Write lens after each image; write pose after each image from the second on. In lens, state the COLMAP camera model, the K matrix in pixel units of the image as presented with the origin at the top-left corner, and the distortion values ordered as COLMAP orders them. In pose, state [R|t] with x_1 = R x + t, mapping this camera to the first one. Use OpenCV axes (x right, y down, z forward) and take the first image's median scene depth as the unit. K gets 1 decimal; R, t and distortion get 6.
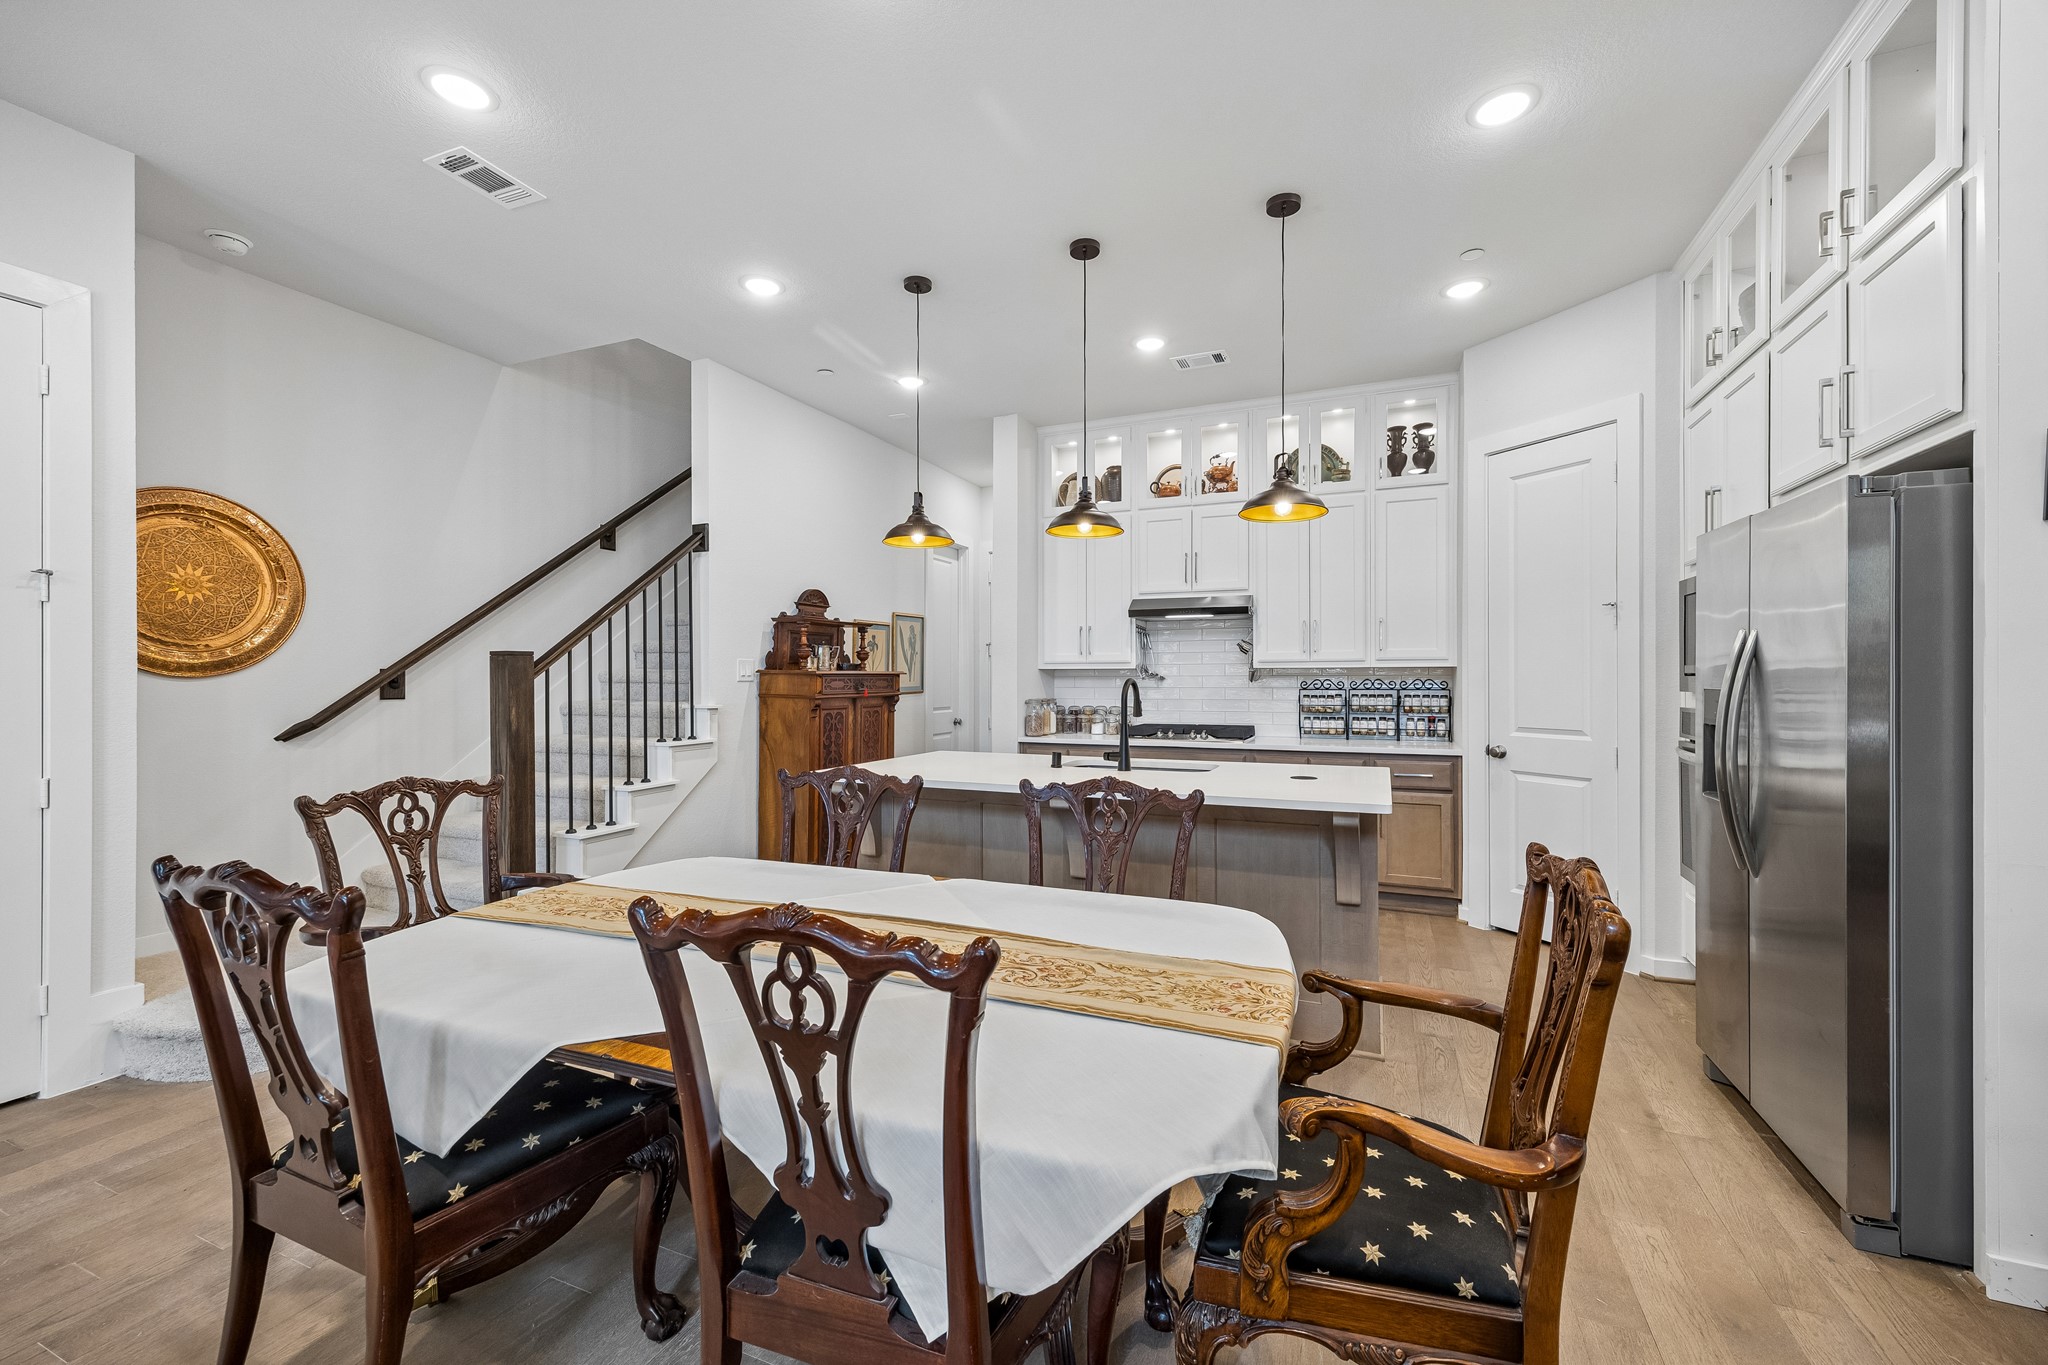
lens RADIAL K [[790.2, 0, 1024.9], [0, 790.2, 672.8], [0, 0, 1]] dist [-0.010334, -0.000620]
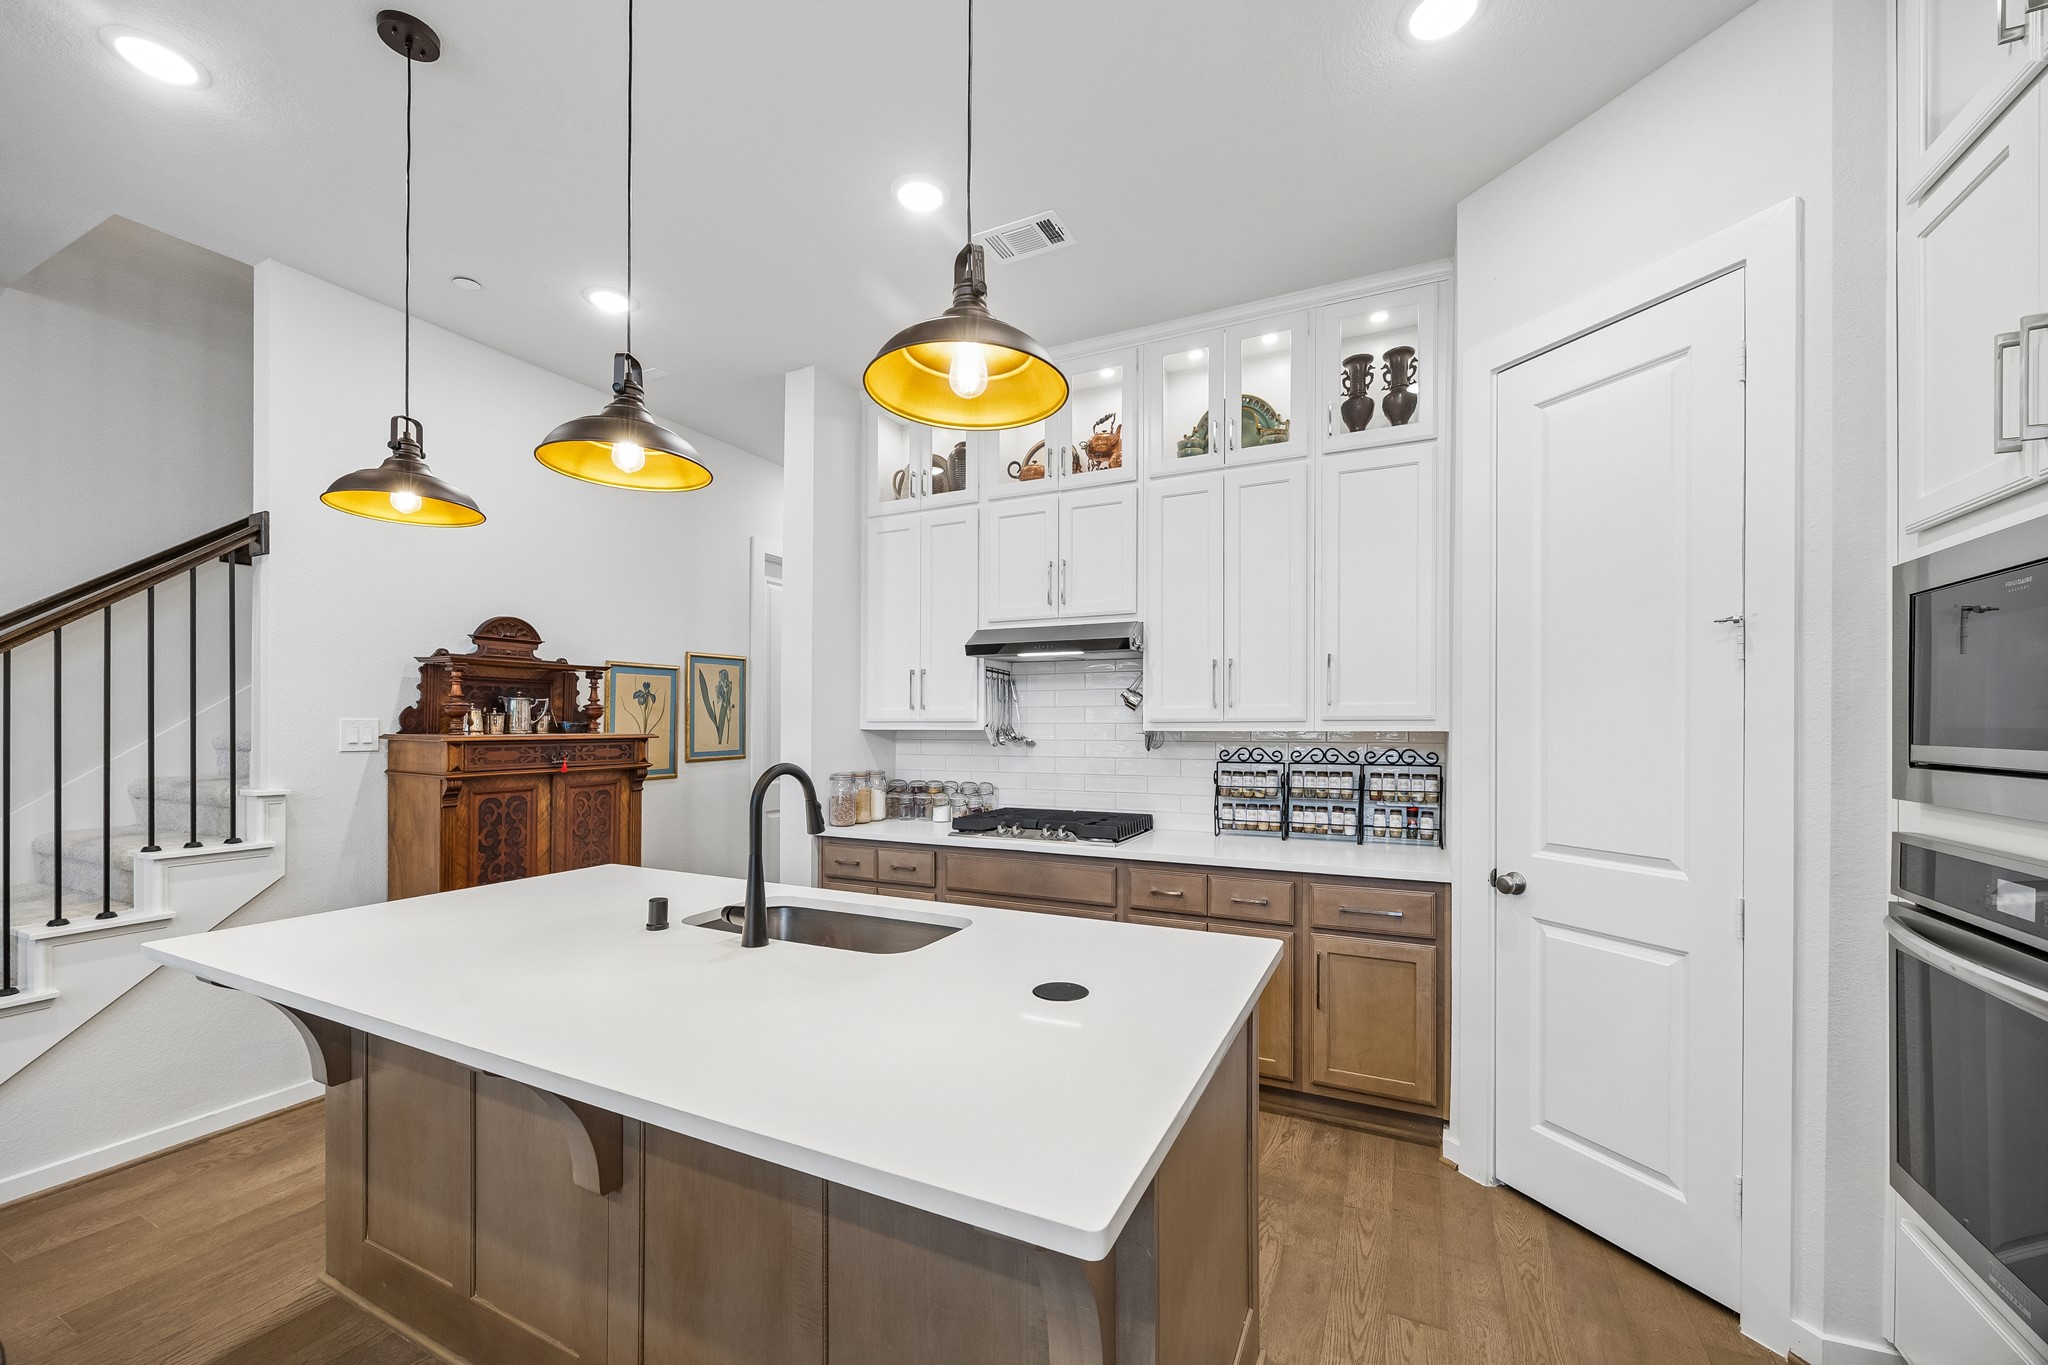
lens RADIAL K [[790.2, 0, 1015.1], [0, 790.2, 726.7], [0, 0, 1]] dist [-0.010334, -0.000620]
pose [[0.999007, 0.001336, -0.044534, 0.215920], [-0.000990, 0.999969, 0.007795, -0.015056], [0.044543, -0.007743, 0.998977, 0.335179]]
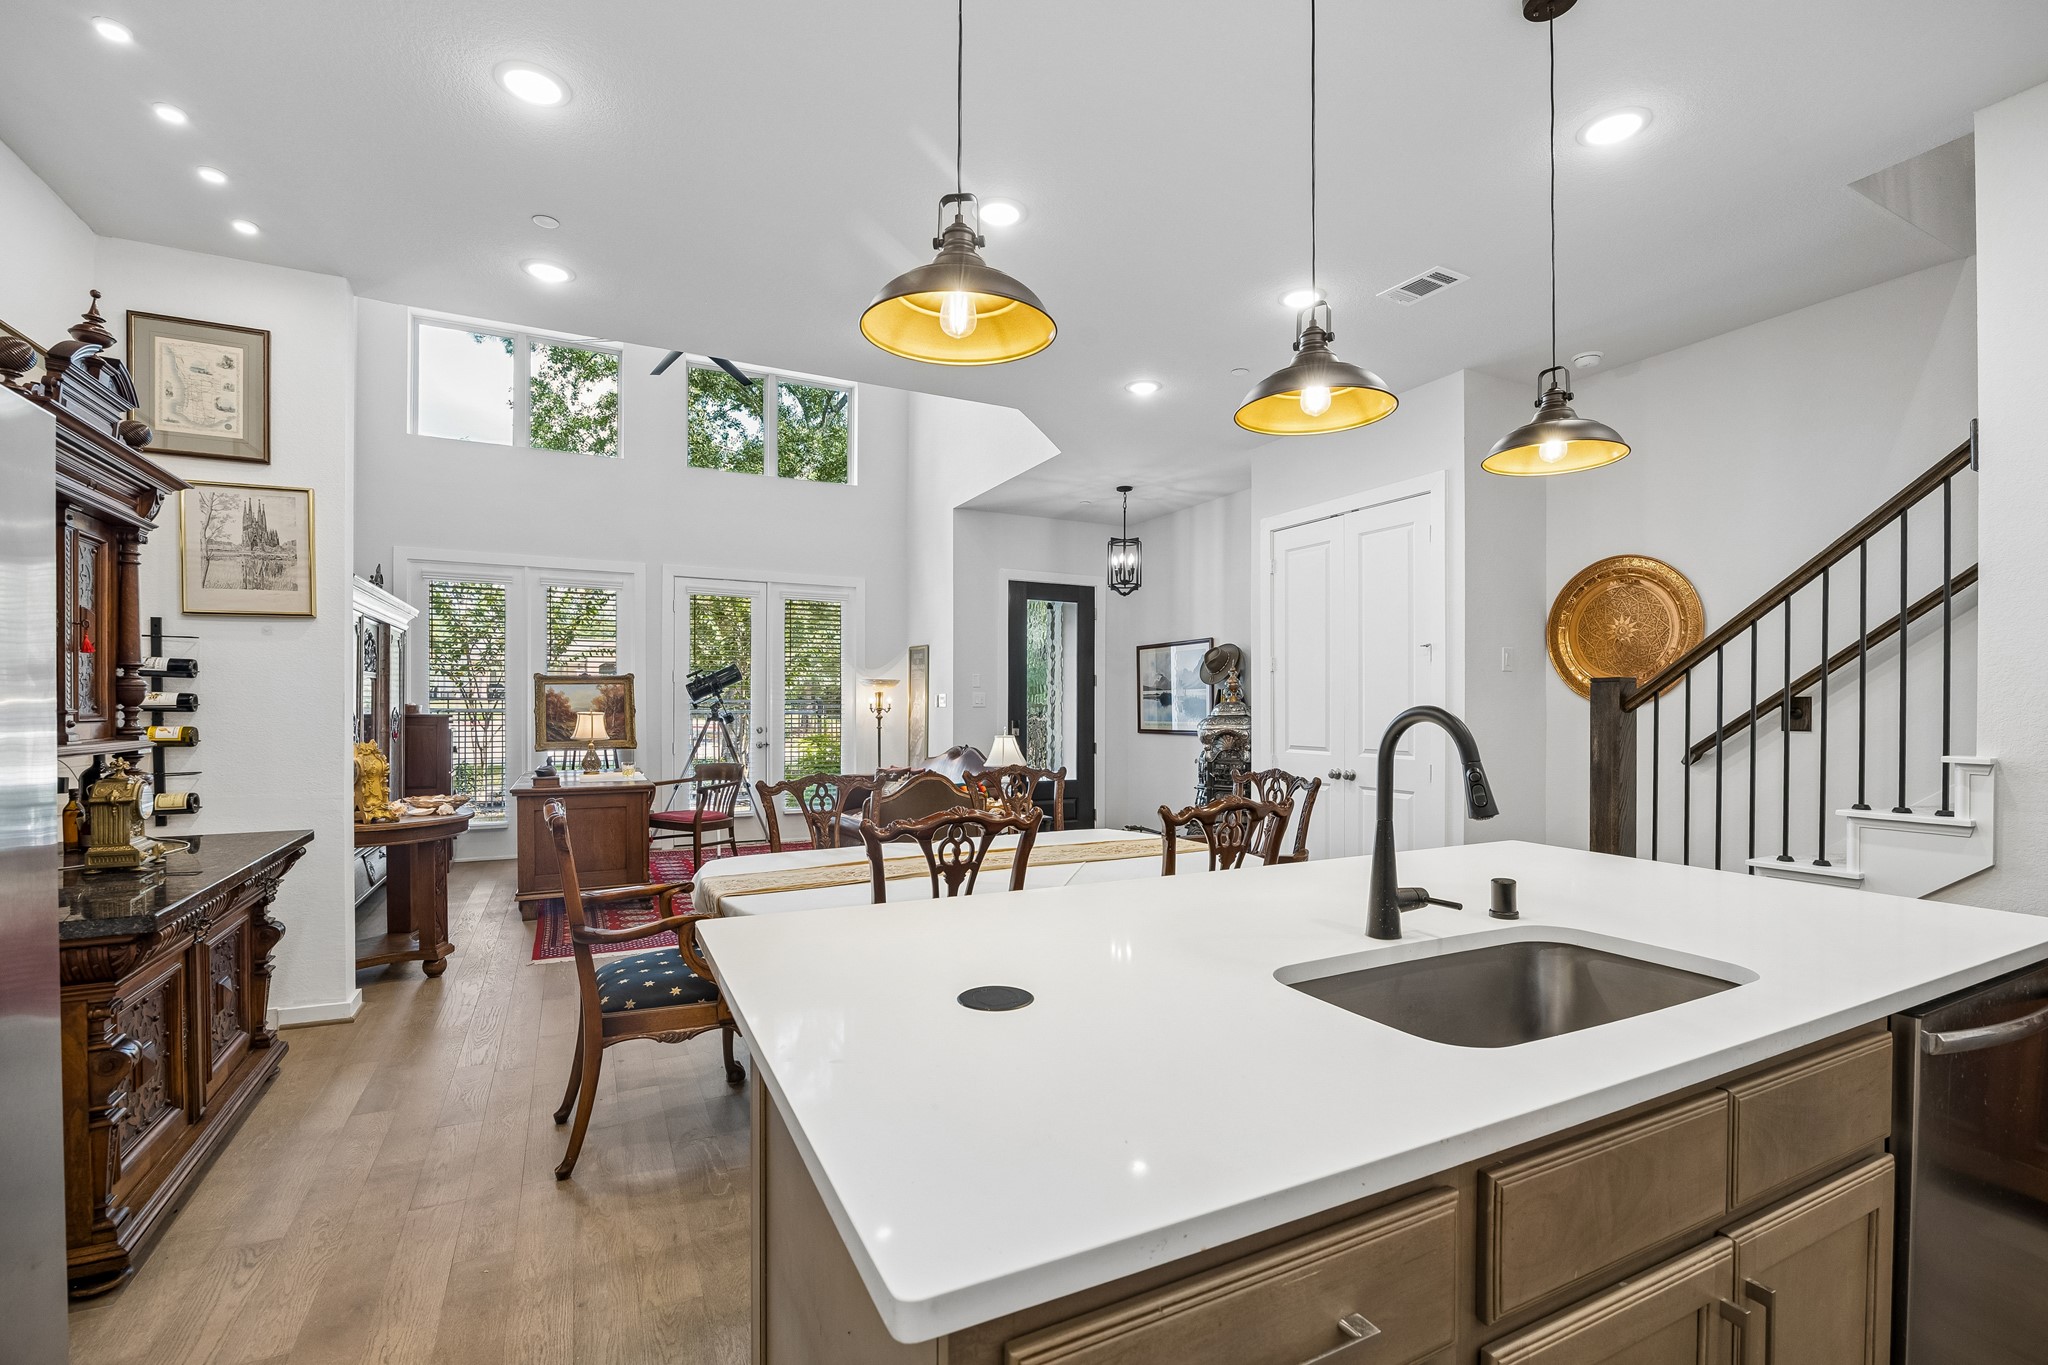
lens RADIAL K [[906.5, 0, 1039.7], [0, 906.5, 711.0], [0, 0, 1]] dist [0.003238, 0.000251]
pose [[-0.633843, 0.005823, -0.773440, 0.574232], [0.010333, 0.999946, -0.000940, 0.014067], [0.773393, -0.008588, -0.633869, 1.110119]]
